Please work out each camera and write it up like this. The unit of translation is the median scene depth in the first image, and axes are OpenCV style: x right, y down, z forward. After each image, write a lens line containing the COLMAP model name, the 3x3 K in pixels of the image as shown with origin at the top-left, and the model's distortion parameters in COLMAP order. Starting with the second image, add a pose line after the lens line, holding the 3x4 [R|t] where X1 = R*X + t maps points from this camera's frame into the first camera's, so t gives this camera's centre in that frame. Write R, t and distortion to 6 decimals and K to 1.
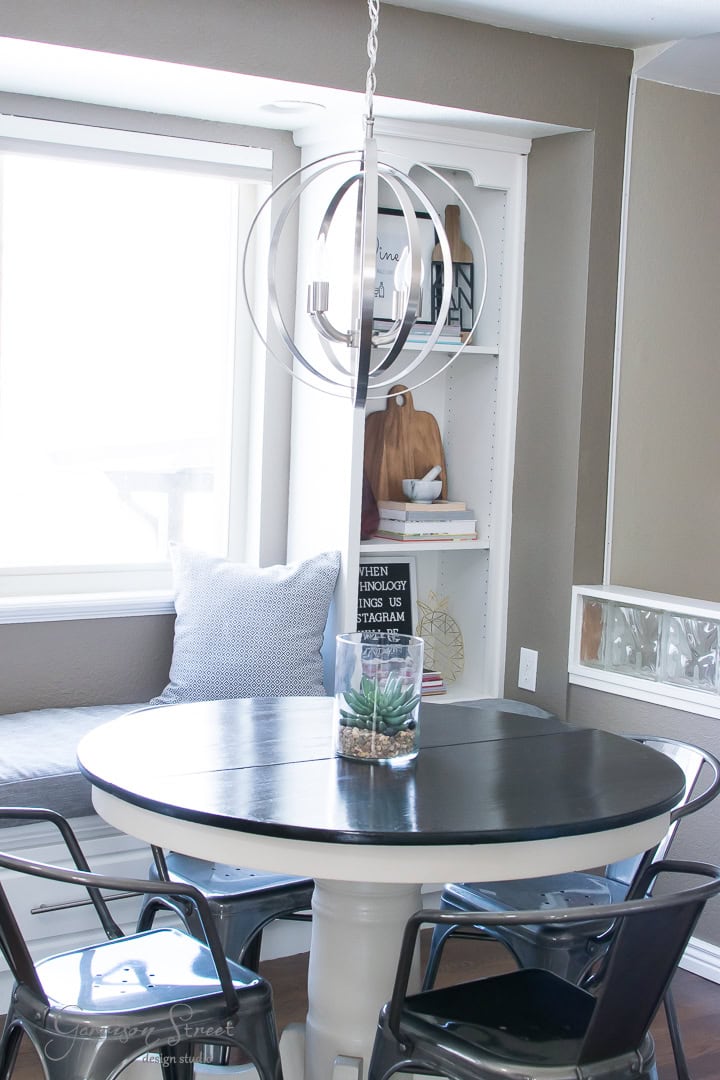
lens RADIAL K [[1631.8, 0, 360.0], [0, 1631.8, 540.0], [0, 0, 1]] dist [0.020862, 0.054156]
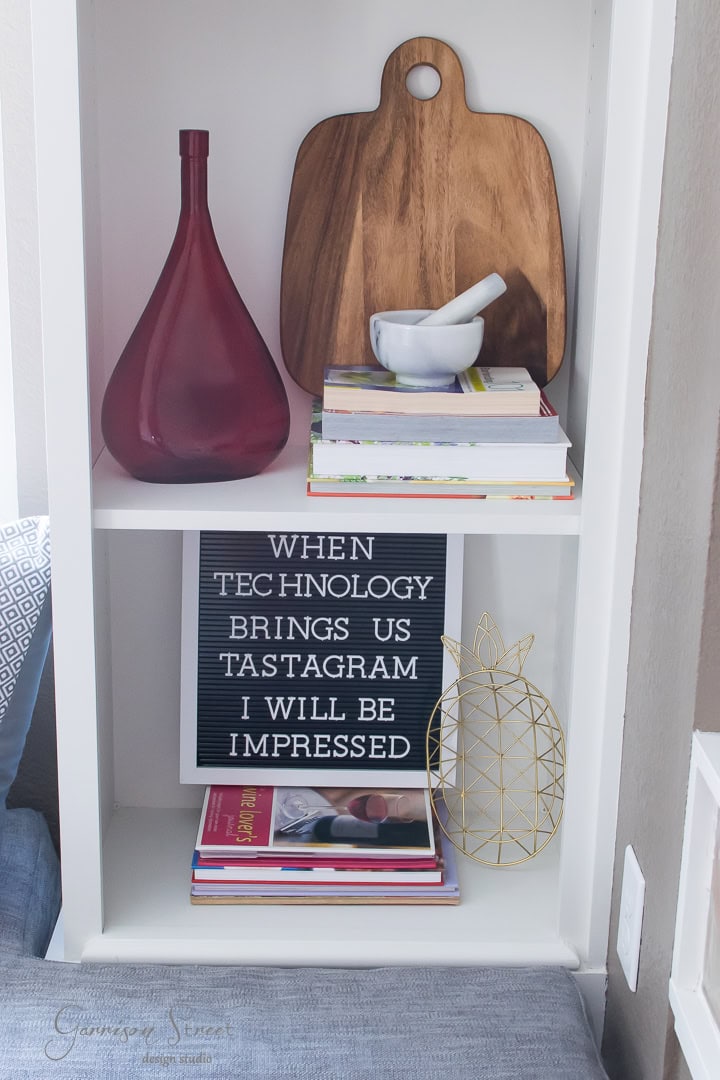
lens RADIAL K [[1631.8, 0, 360.0], [0, 1631.8, 540.0], [0, 0, 1]] dist [0.020862, 0.054156]
pose [[0.830702, 0.134418, -0.540246, 0.227390], [-0.033669, 0.980768, 0.192253, -0.057946], [0.555698, -0.141515, 0.819252, 0.711422]]
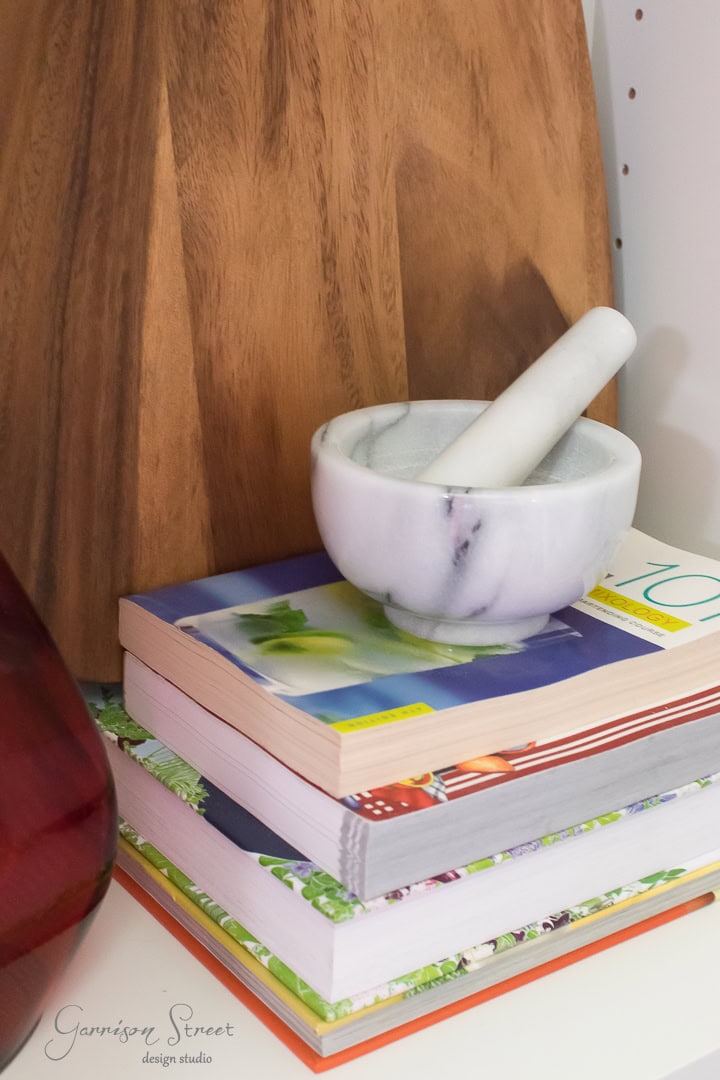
lens RADIAL K [[1631.8, 0, 360.0], [0, 1631.8, 540.0], [0, 0, 1]] dist [0.020862, 0.054156]
pose [[0.999777, -0.018085, 0.010920, 0.028740], [0.014625, 0.965504, 0.259977, -0.062440], [-0.015245, -0.259759, 0.965553, 0.898134]]
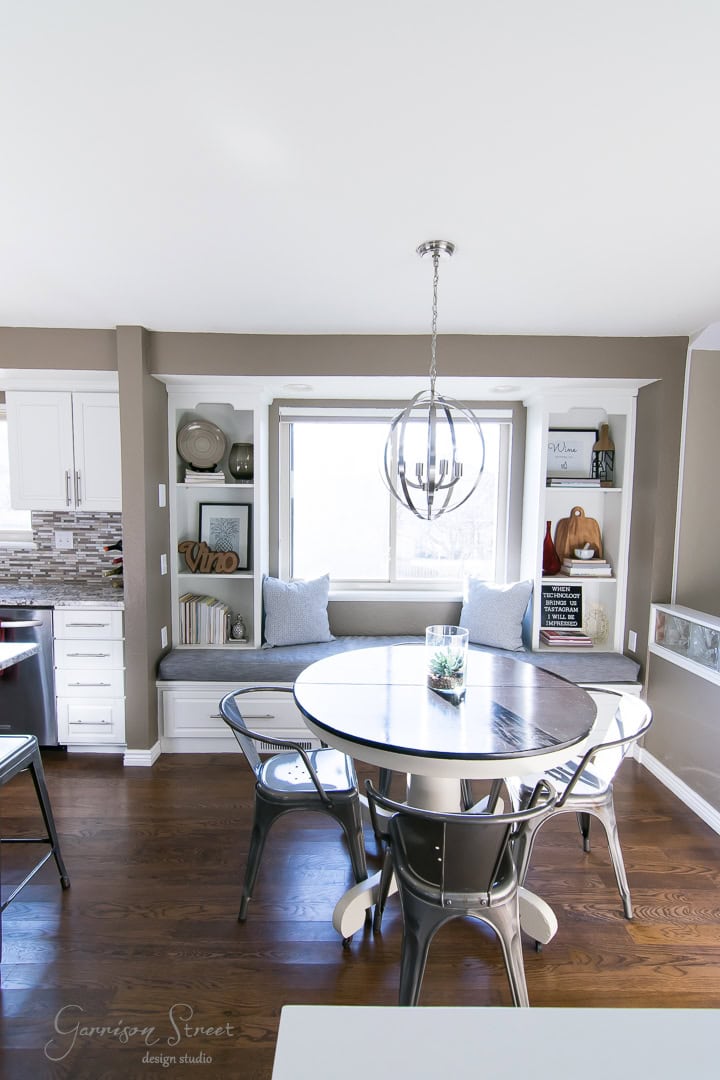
lens RADIAL K [[515.6, 0, 359.6], [0, 515.6, 545.8], [0, 0, 1]] dist [0.003311, -0.017127]
pose [[0.827033, 0.019452, -0.561817, 0.182579], [-0.027555, 0.999603, -0.005952, -0.029761], [0.561478, 0.020403, 0.827240, 0.253948]]
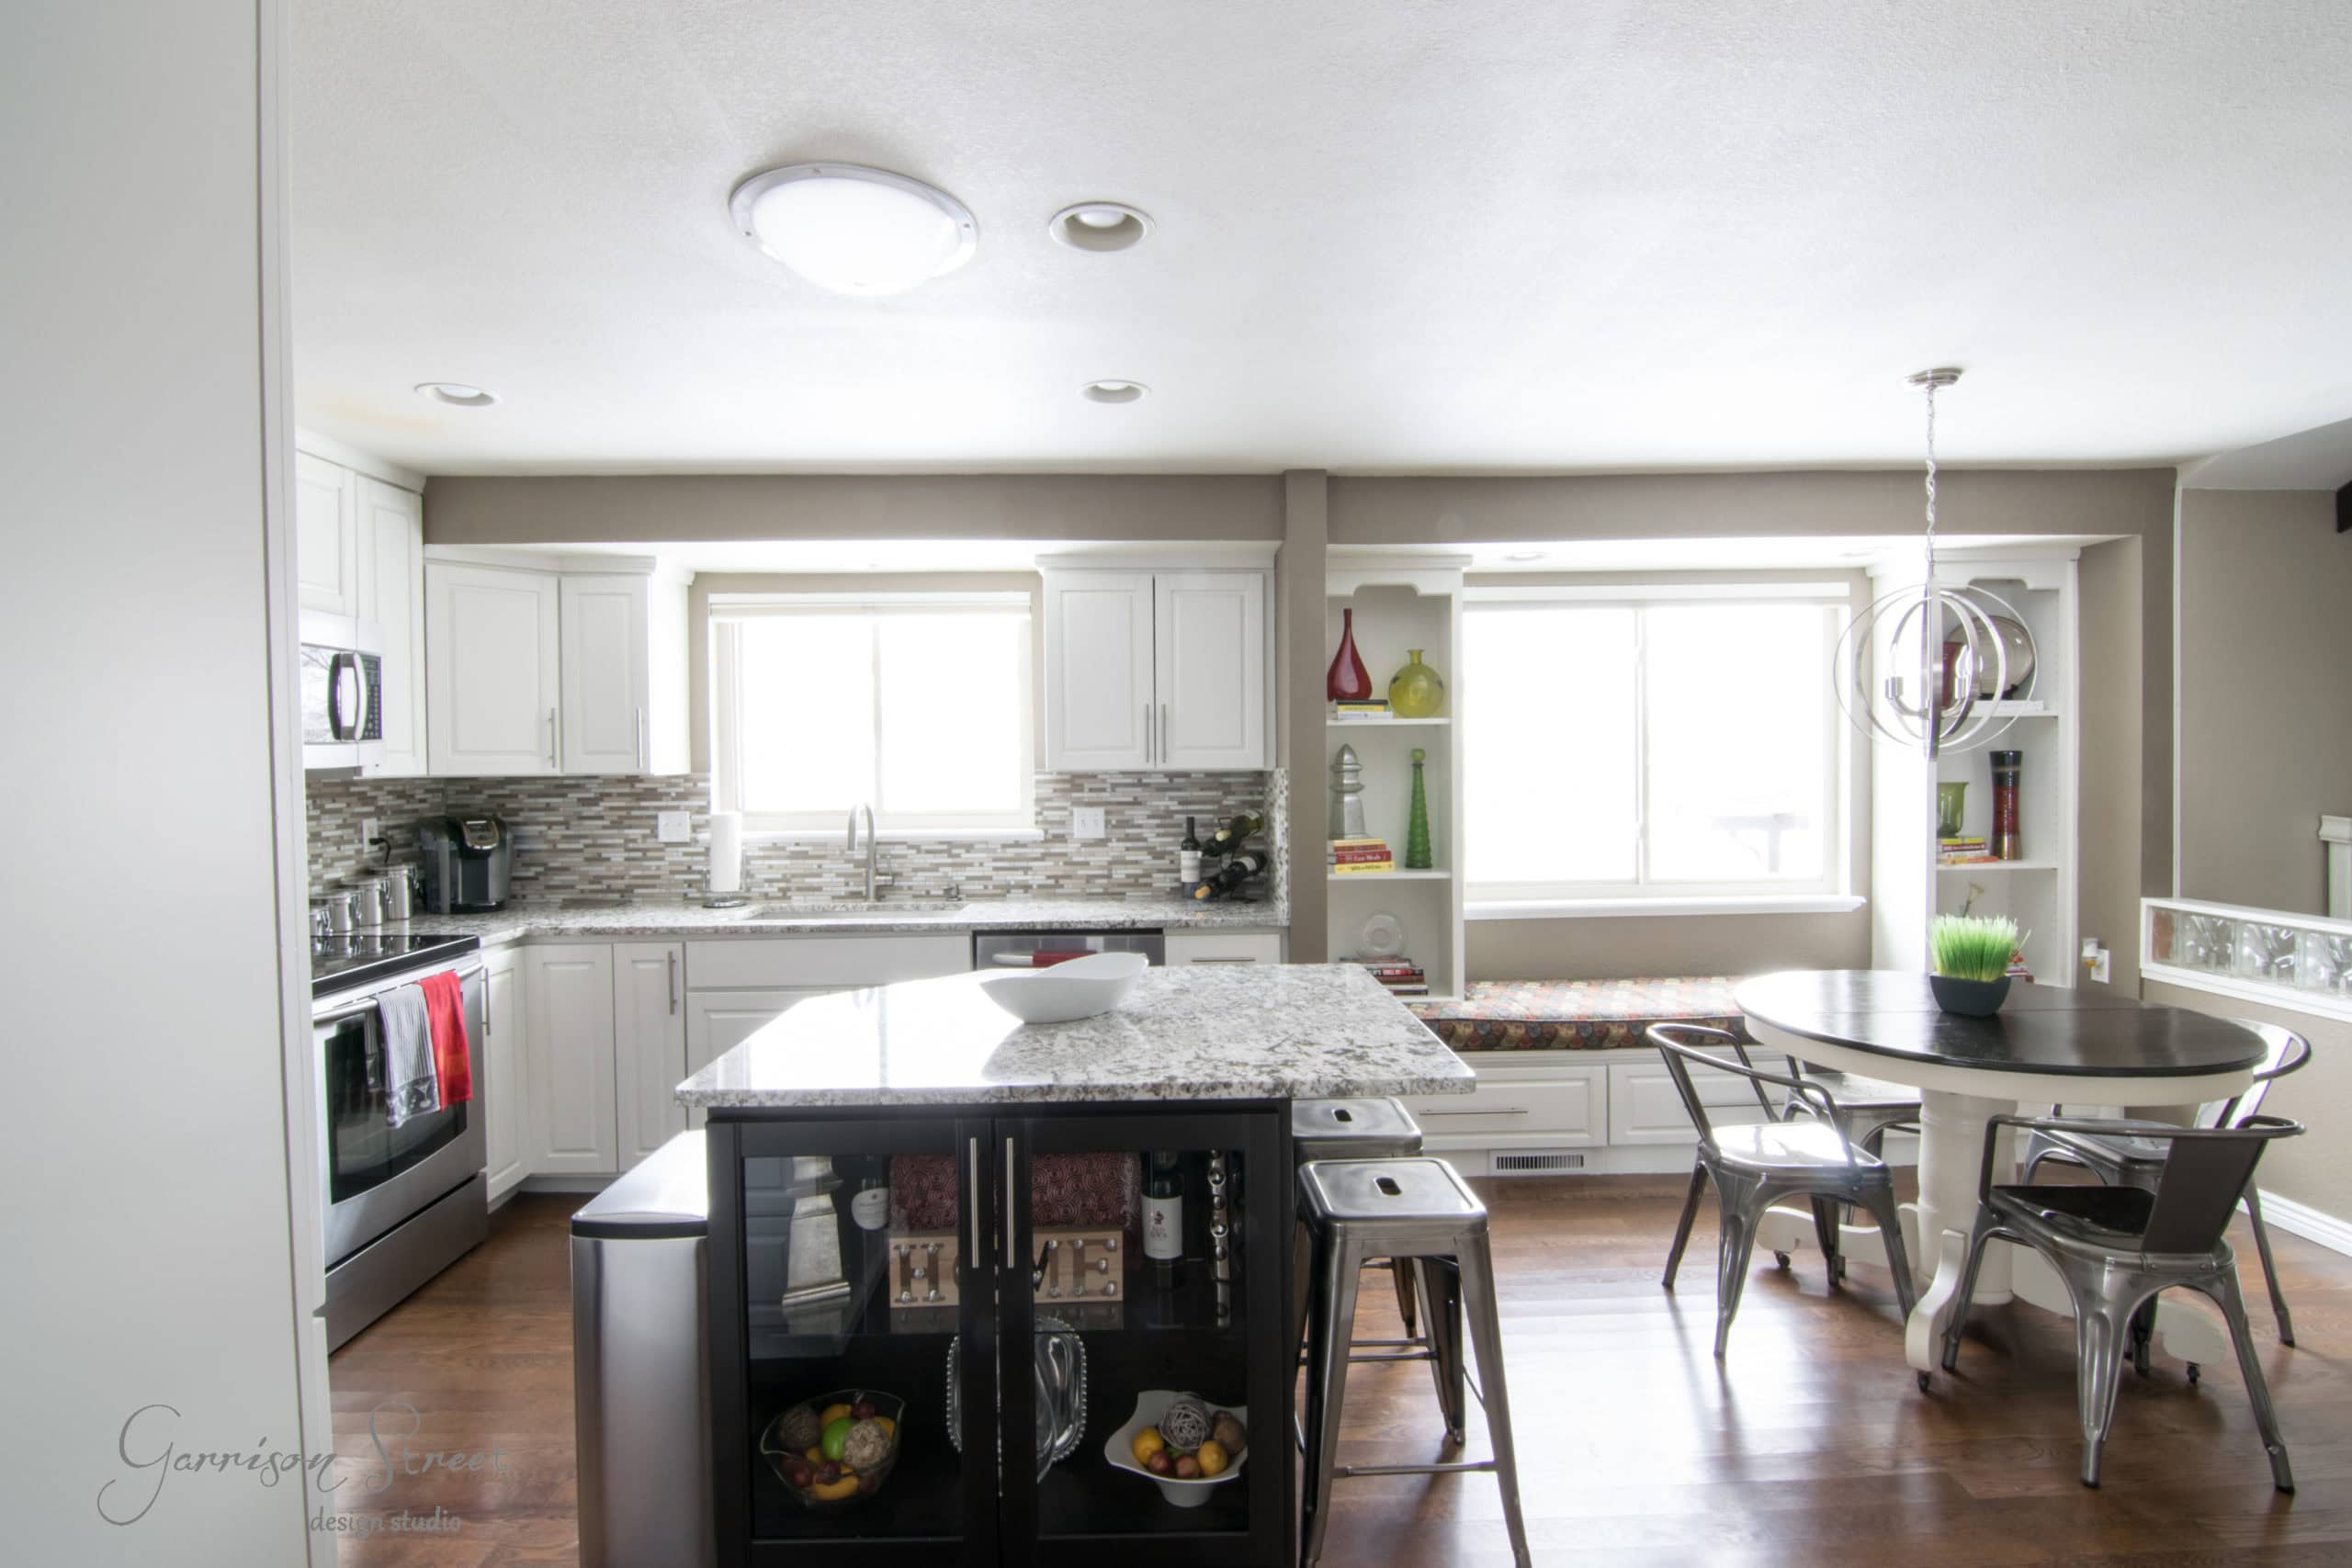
lens RADIAL K [[1122.8, 0, 1176.0], [0, 1122.8, 784.0], [0, 0, 1]] dist [0.003311, -0.017127]
pose [[0.836340, -0.036851, -0.546971, -0.015971], [-0.002052, 0.997521, -0.070345, 0.002301], [0.548207, 0.059955, 0.834191, -0.109371]]
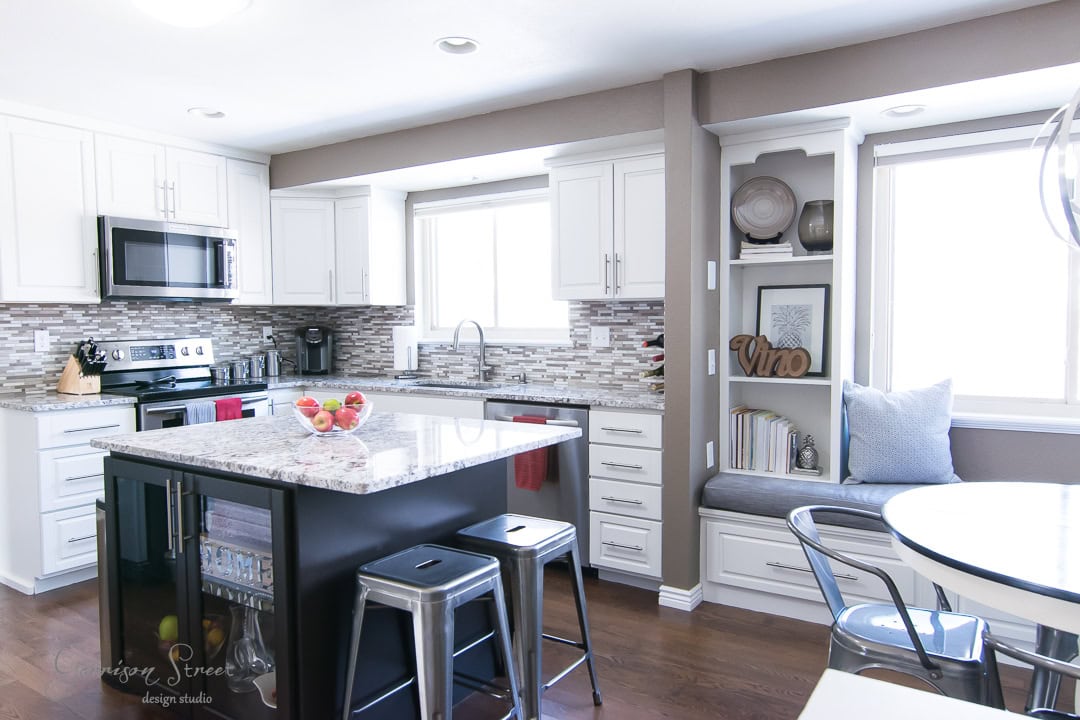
lens RADIAL K [[739.5, 0, 540.0], [0, 739.5, 360.0], [0, 0, 1]] dist [0.005941, 0.002685]
pose [[0.375409, 0.008727, -0.926818, 0.234844], [-0.053942, 0.998466, -0.012447, 0.013413], [0.925288, 0.054668, 0.375304, 0.217225]]
